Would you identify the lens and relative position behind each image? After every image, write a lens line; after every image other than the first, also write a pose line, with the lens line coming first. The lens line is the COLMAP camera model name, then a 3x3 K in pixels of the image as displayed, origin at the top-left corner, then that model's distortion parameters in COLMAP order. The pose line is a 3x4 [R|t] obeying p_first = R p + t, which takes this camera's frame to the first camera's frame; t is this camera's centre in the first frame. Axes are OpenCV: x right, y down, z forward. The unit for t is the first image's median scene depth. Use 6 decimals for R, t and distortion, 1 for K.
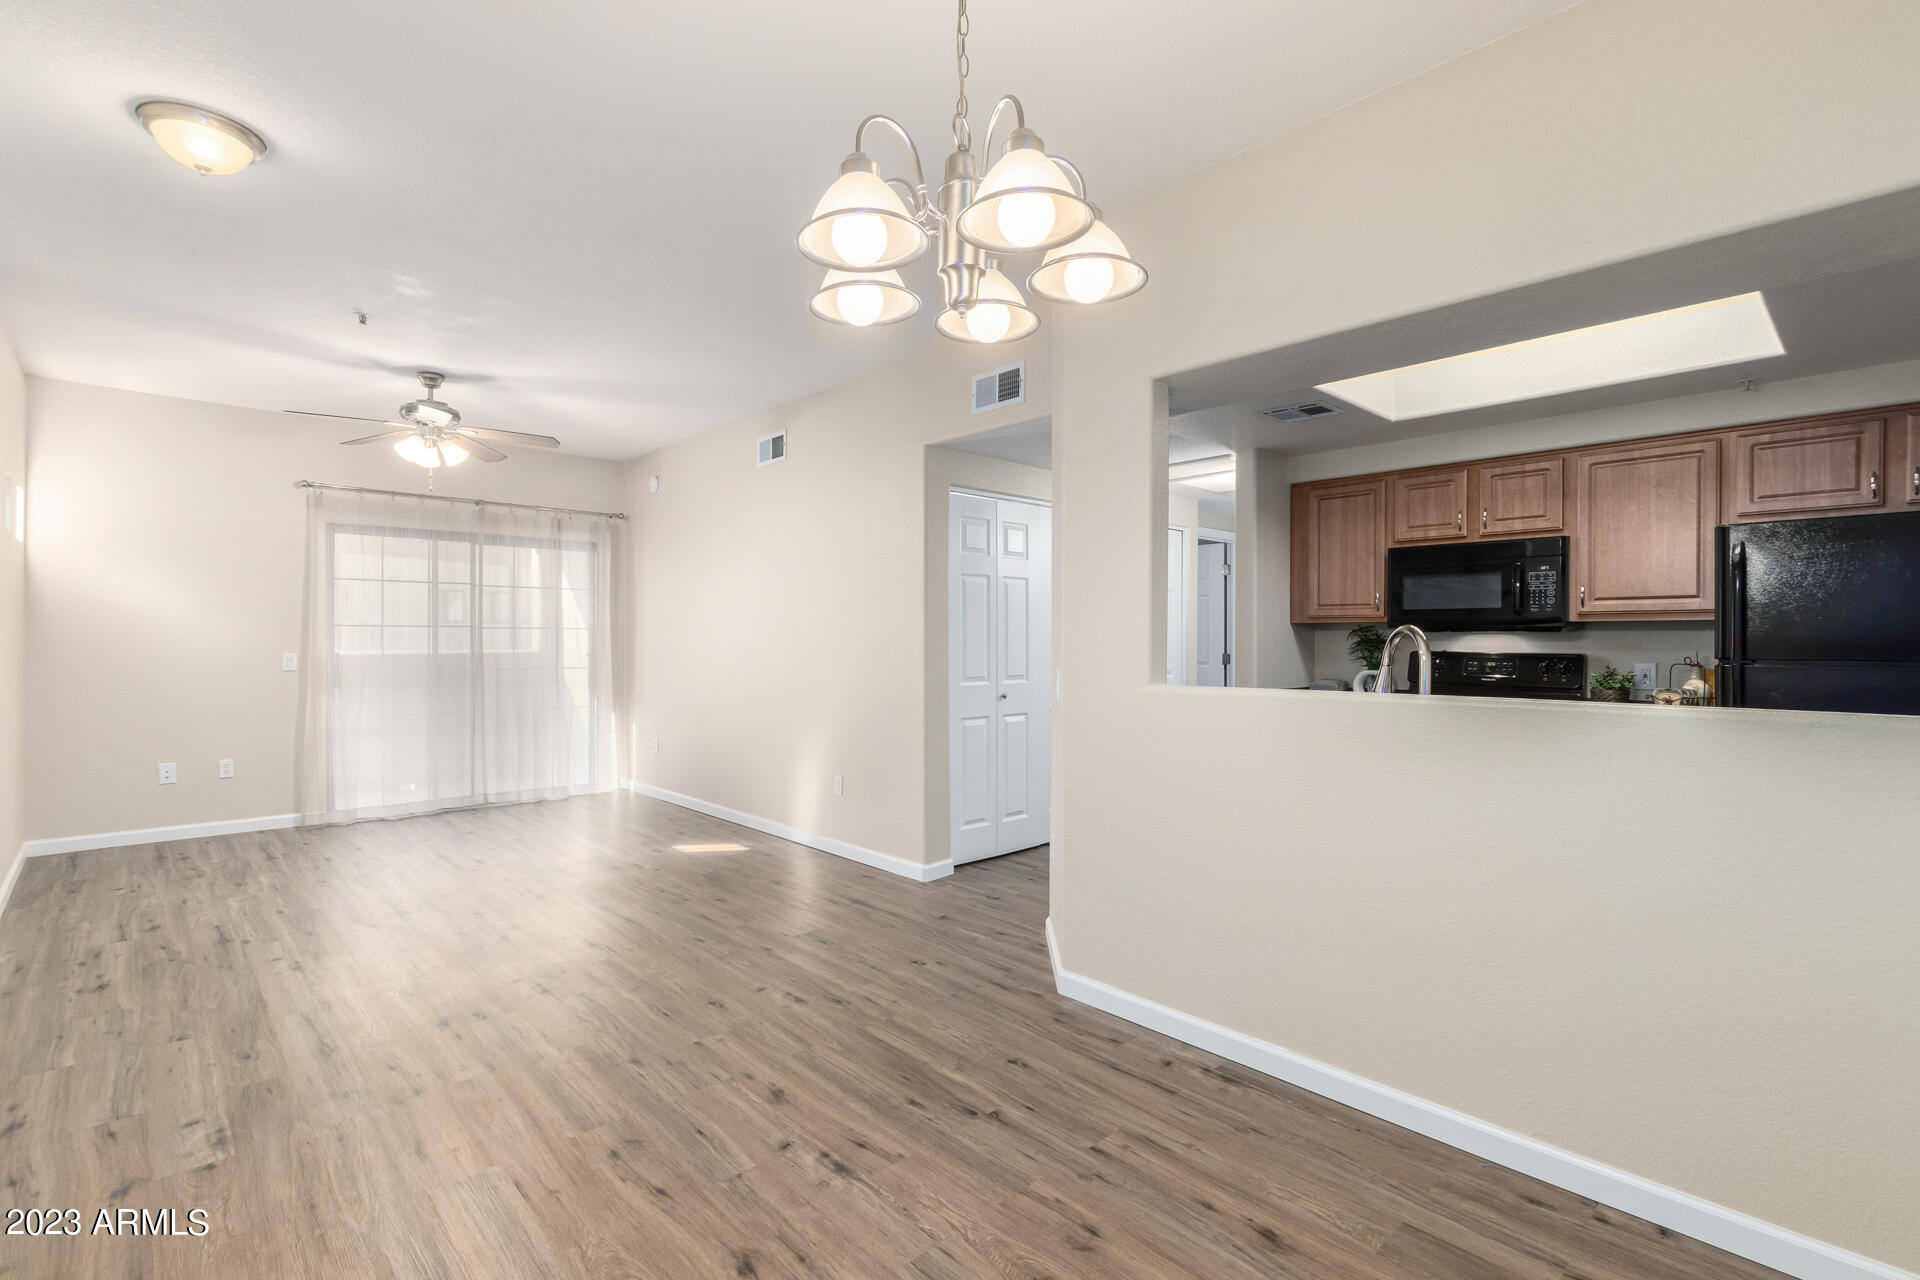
lens RADIAL K [[876.1, 0, 967.2], [0, 876.1, 641.8], [0, 0, 1]] dist [0.009838, -0.004555]
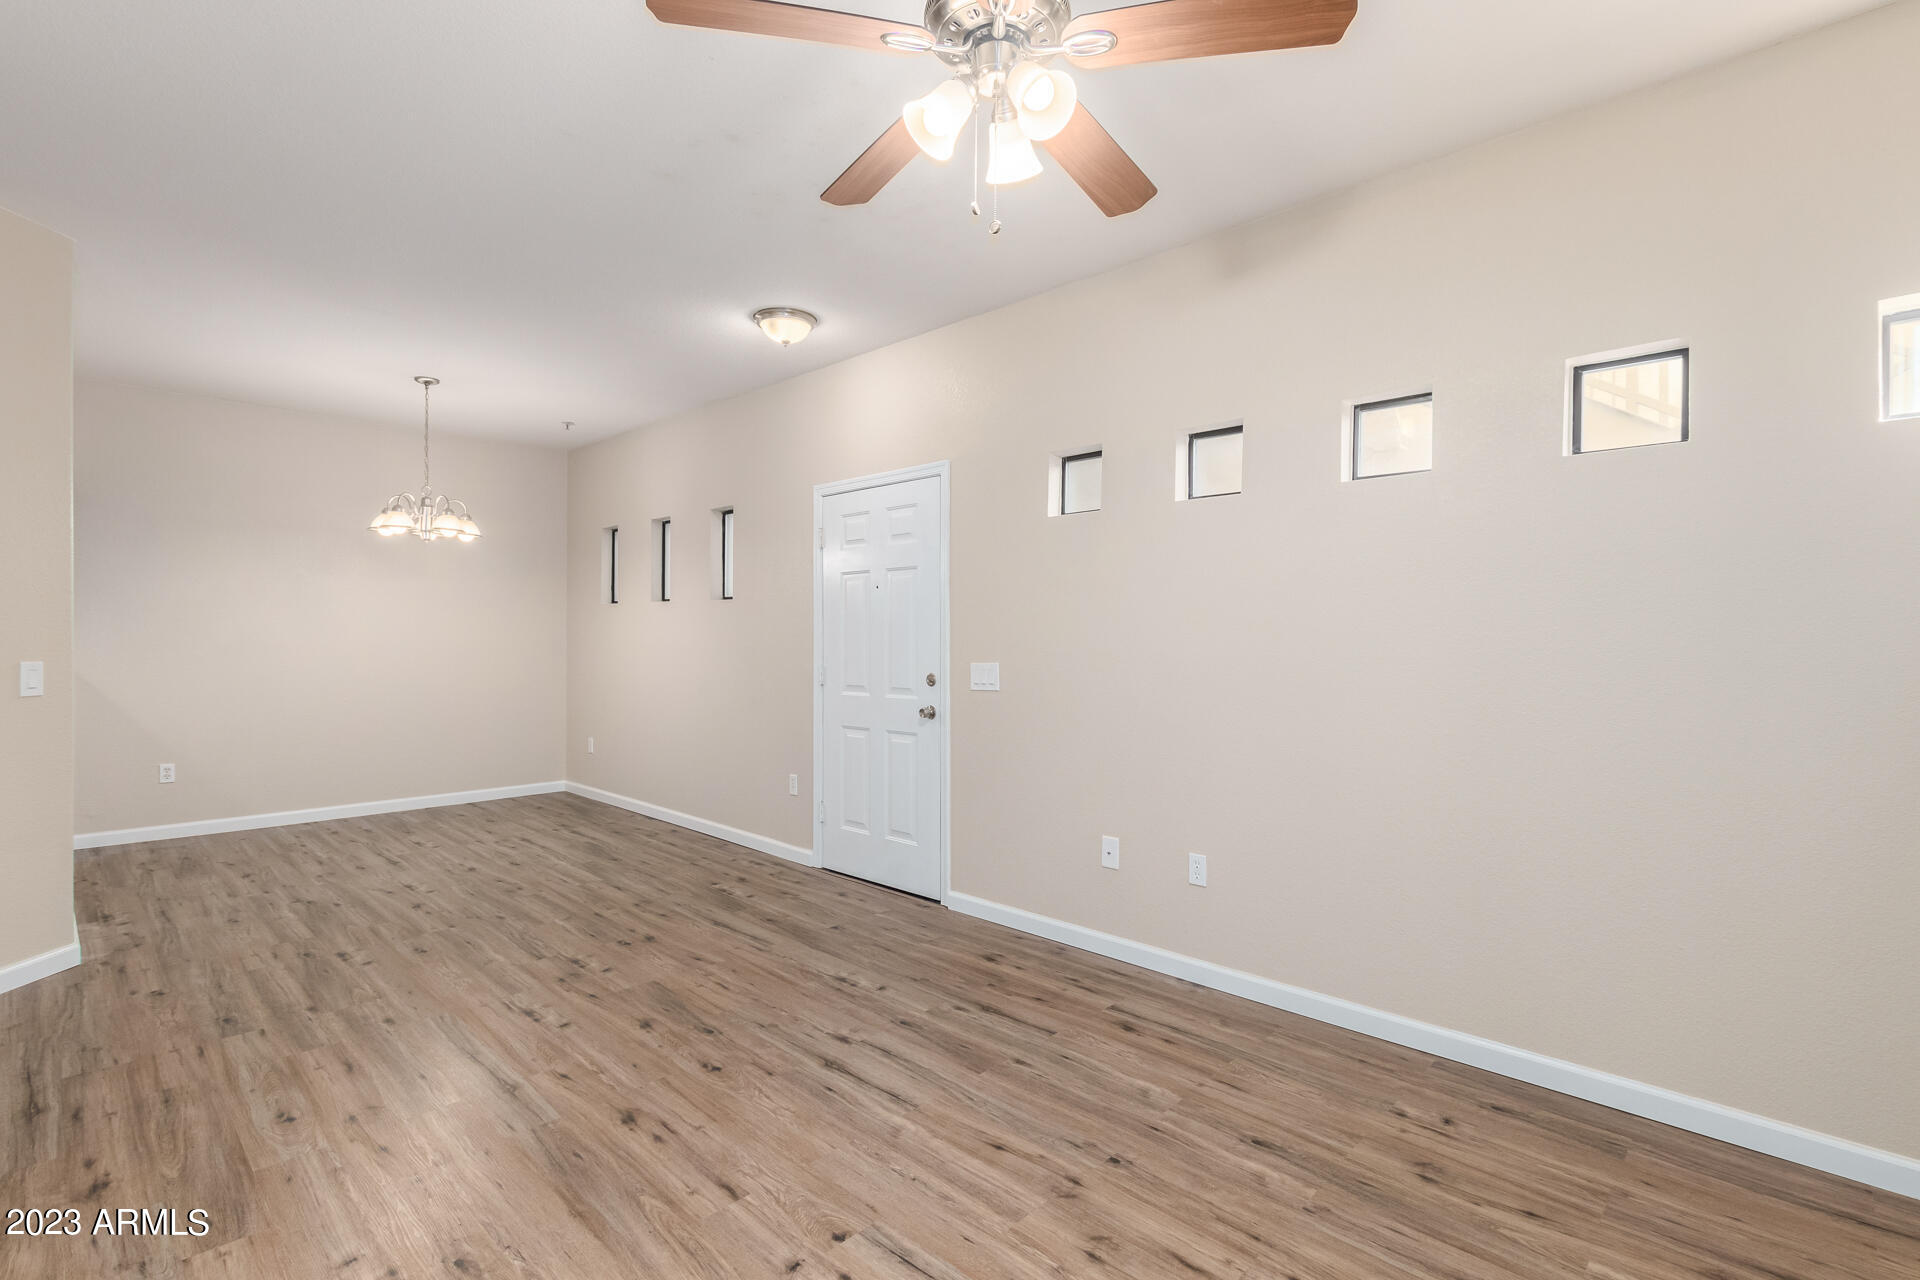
lens RADIAL K [[893.1, 0, 960.0], [0, 893.1, 640.0], [0, 0, 1]] dist [0.014146, -0.004769]
pose [[-0.999069, -0.010230, -0.041917, -0.829274], [-0.010460, 0.999931, 0.005284, -0.007457], [0.041860, 0.005718, -0.999107, 1.946344]]
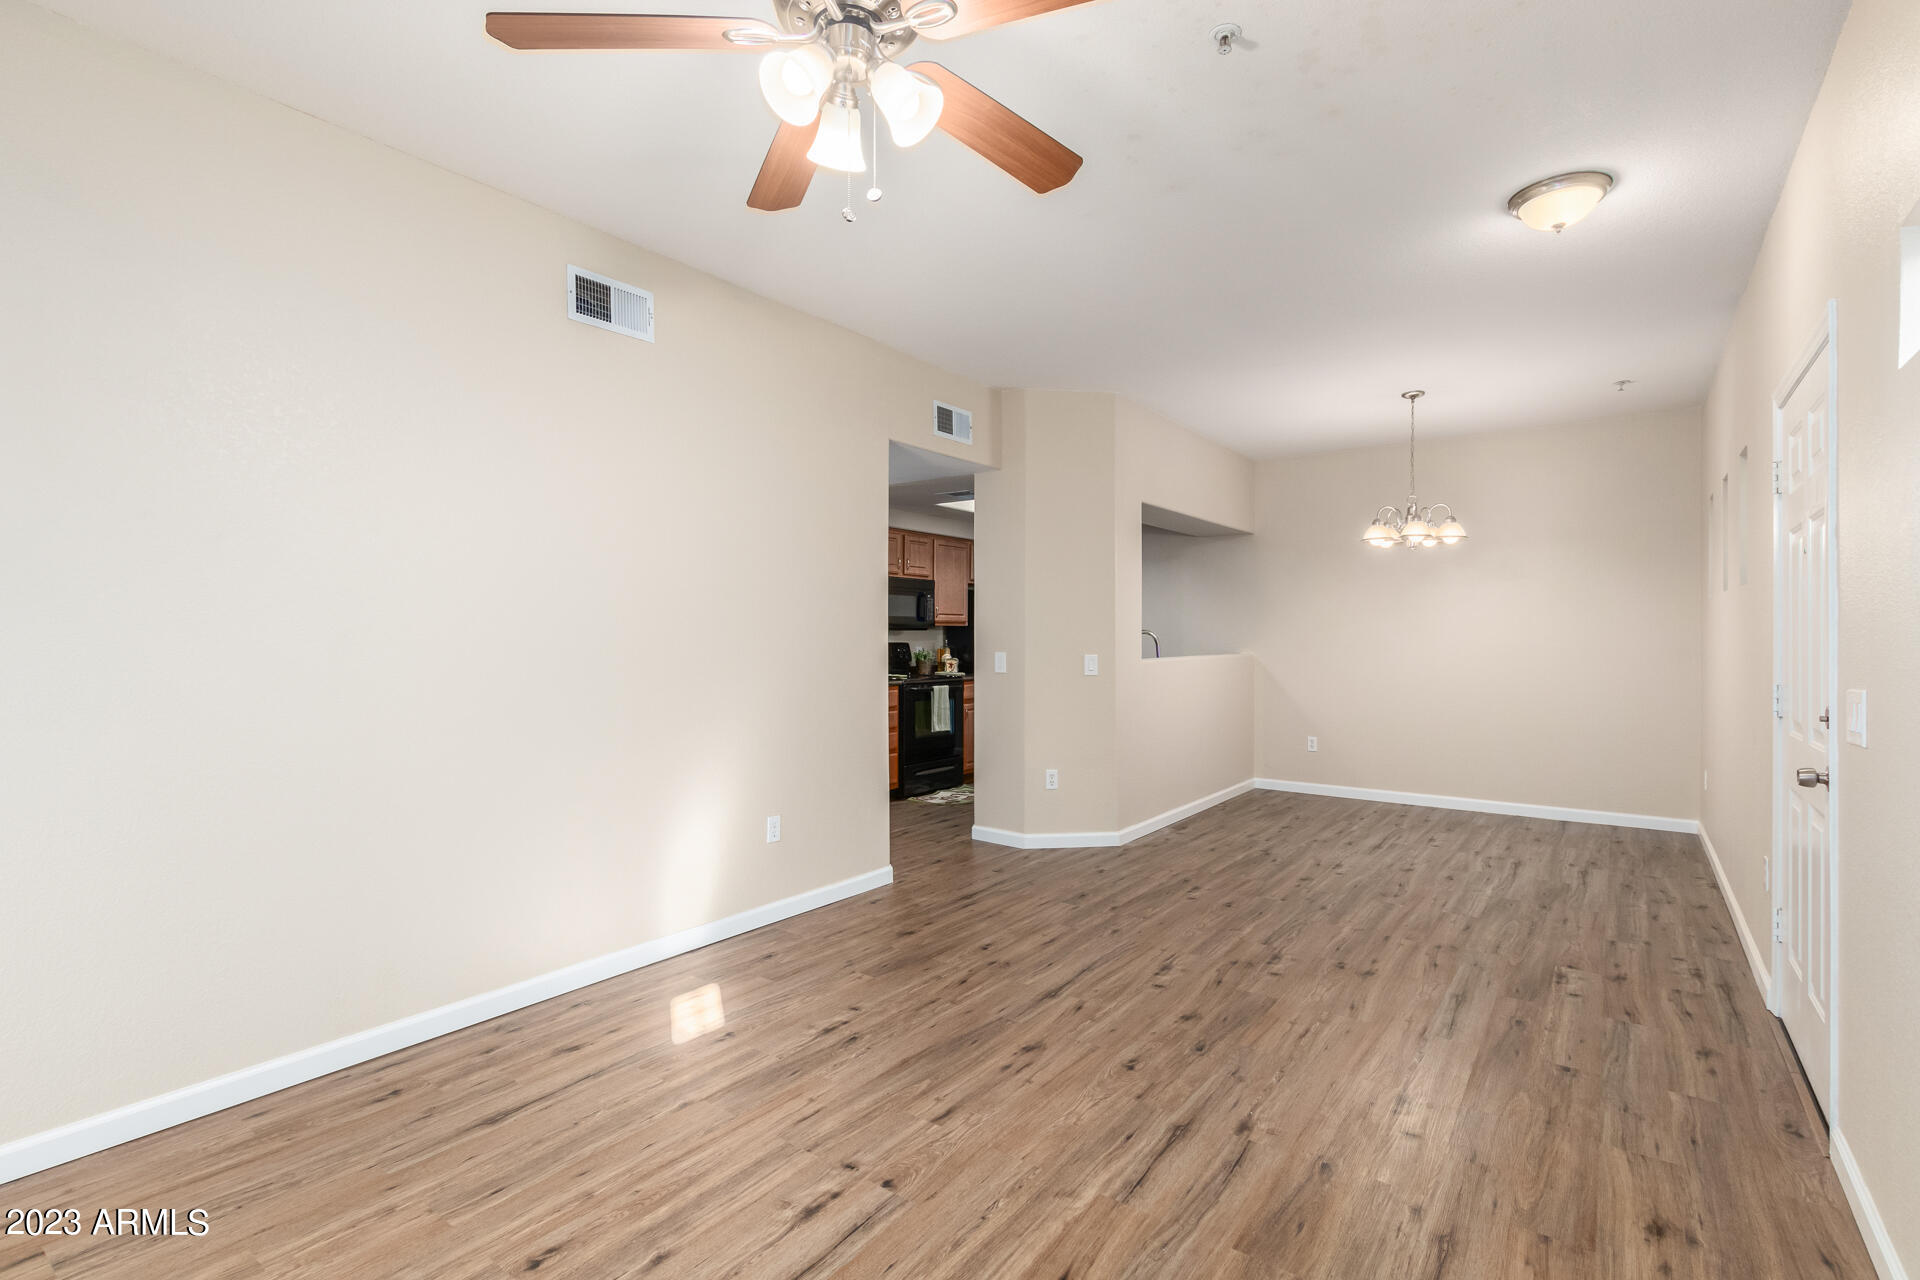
lens RADIAL K [[876.1, 0, 967.2], [0, 876.1, 641.8], [0, 0, 1]] dist [0.009838, -0.004555]
pose [[-0.173992, -0.011115, 0.984684, -1.372074], [0.000777, 0.999934, 0.011425, -0.010529], [-0.984747, 0.002753, -0.173972, 1.444883]]
